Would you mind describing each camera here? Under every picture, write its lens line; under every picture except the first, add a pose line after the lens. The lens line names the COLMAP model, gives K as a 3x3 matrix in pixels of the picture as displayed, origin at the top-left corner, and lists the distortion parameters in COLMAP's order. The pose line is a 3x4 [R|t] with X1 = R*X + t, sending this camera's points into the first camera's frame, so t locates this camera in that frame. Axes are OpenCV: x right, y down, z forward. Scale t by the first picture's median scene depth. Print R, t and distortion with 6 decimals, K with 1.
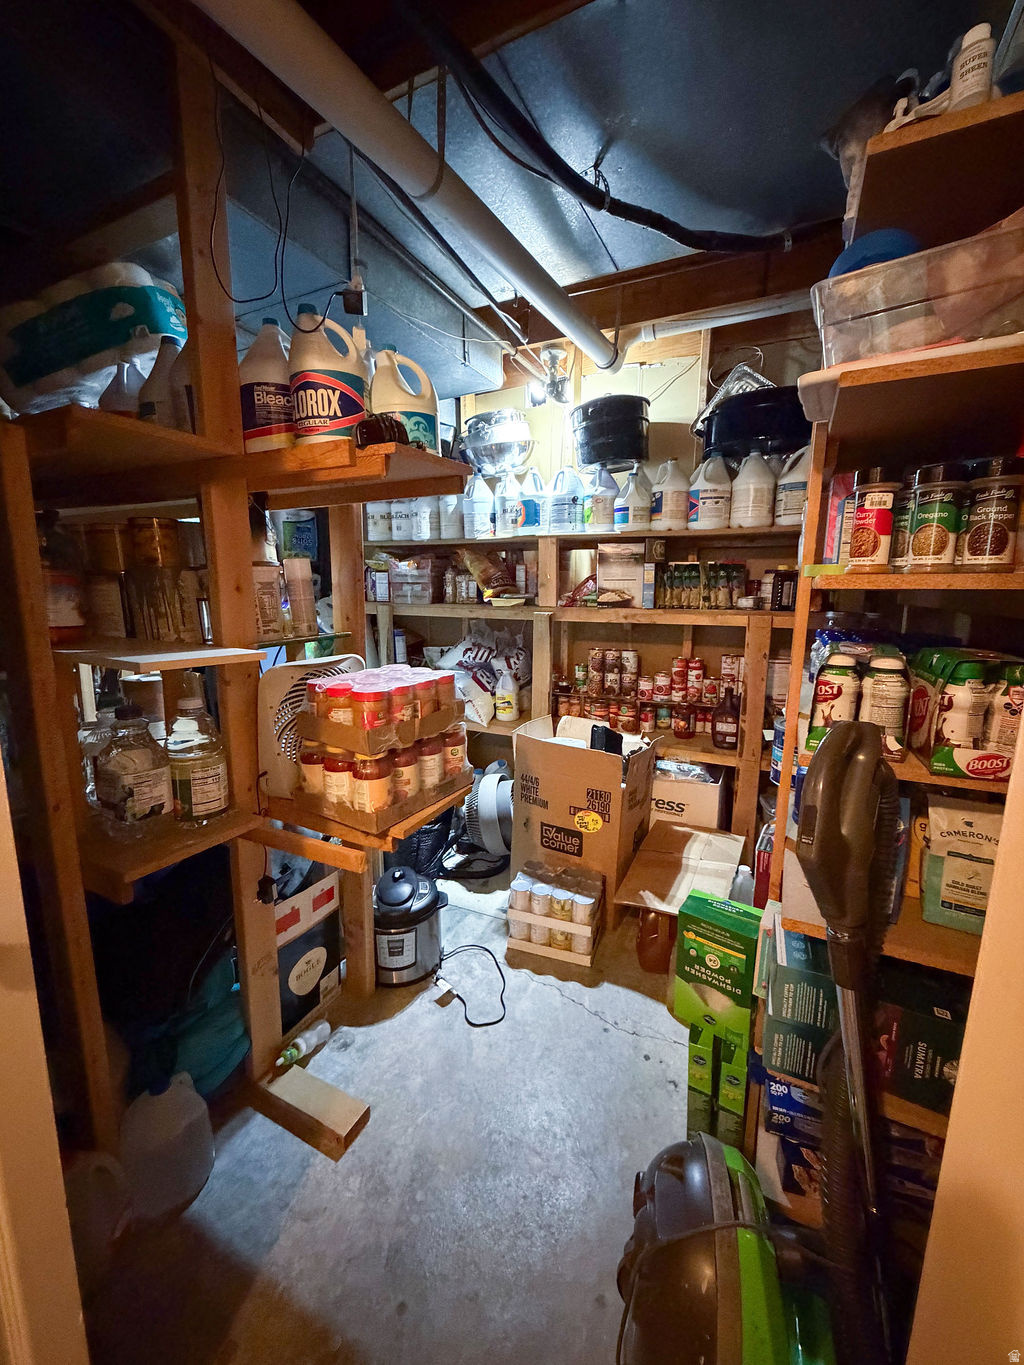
lens RADIAL K [[549.7, 0, 513.9], [0, 549.7, 683.1], [0, 0, 1]] dist [-0.000685, 0.000097]
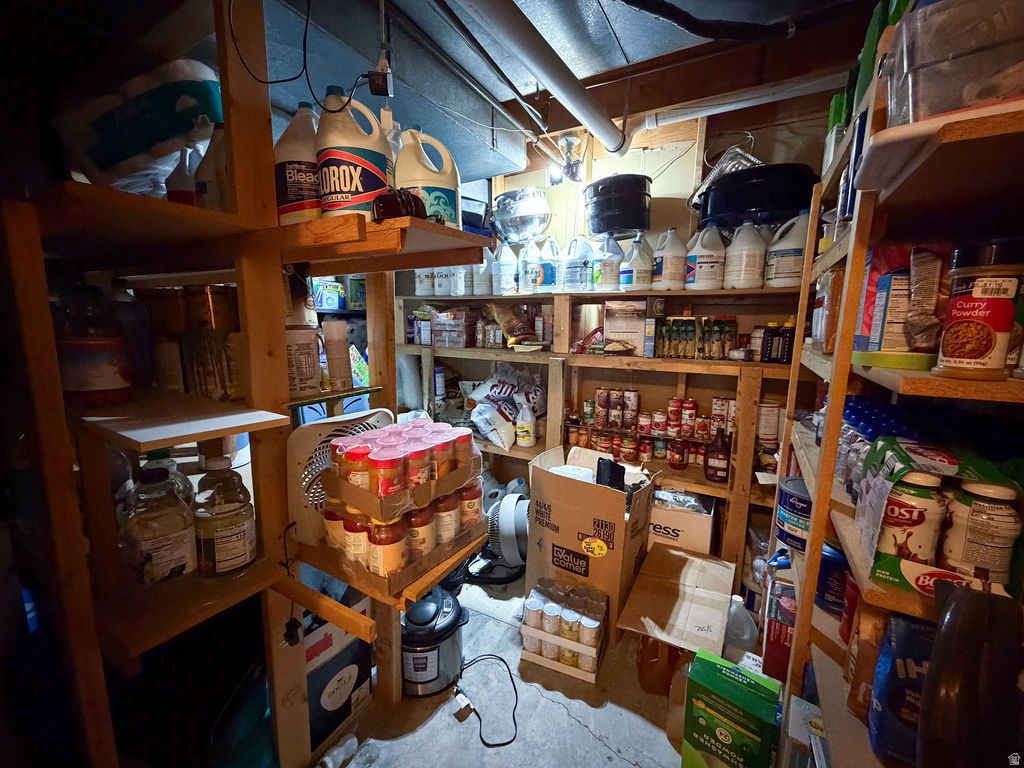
lens RADIAL K [[412.4, 0, 511.6], [0, 412.4, 386.7], [0, 0, 1]] dist [-0.000685, 0.000097]
pose [[0.998254, 0.016302, -0.056772, 0.009436], [-0.017389, 0.999674, -0.018696, -0.070939], [0.056449, 0.019651, 0.998212, 0.161240]]
